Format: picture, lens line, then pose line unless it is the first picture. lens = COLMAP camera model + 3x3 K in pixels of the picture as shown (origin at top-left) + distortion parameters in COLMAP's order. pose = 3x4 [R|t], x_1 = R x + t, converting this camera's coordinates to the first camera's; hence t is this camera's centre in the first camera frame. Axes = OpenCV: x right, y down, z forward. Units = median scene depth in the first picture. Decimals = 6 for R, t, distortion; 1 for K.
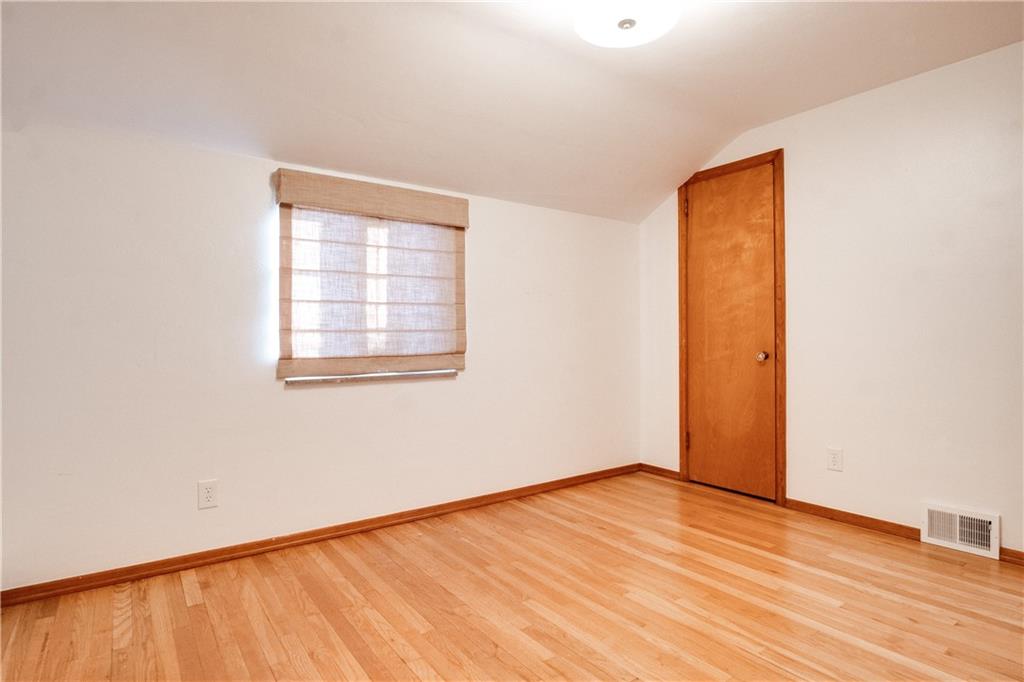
lens RADIAL K [[544.8, 0, 506.7], [0, 544.8, 339.9], [0, 0, 1]] dist [-0.017198, 0.000401]
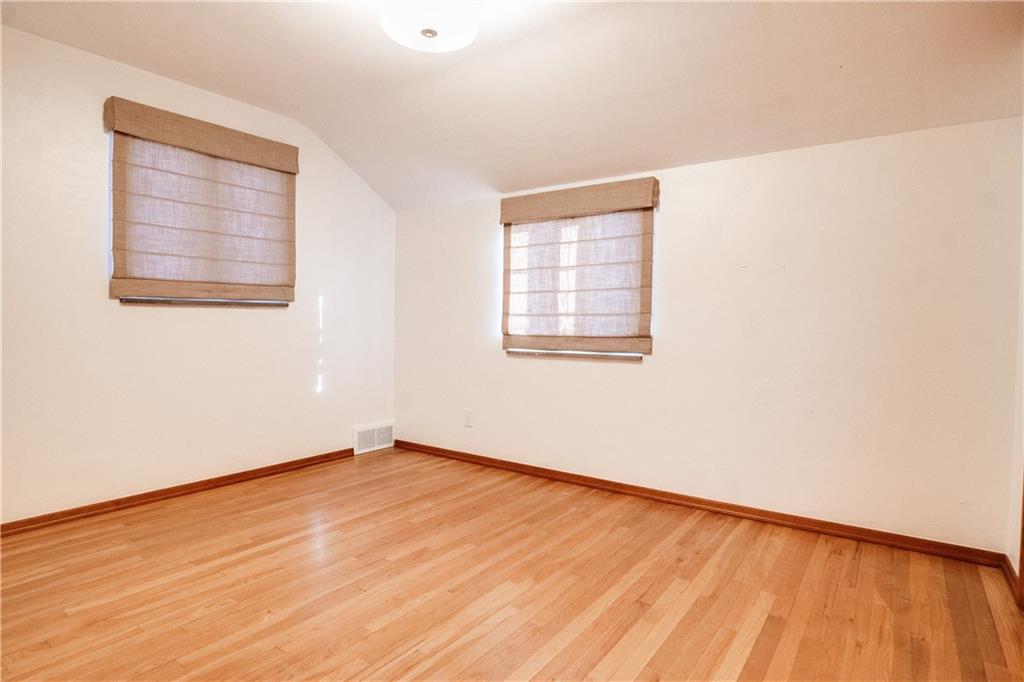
lens RADIAL K [[544.8, 0, 507.4], [0, 544.8, 337.5], [0, 0, 1]] dist [-0.017198, 0.000401]
pose [[0.323803, 0.035253, -0.945467, 0.860084], [-0.016841, 0.999362, 0.031495, -0.002361], [0.945975, 0.005725, 0.324190, 0.512850]]
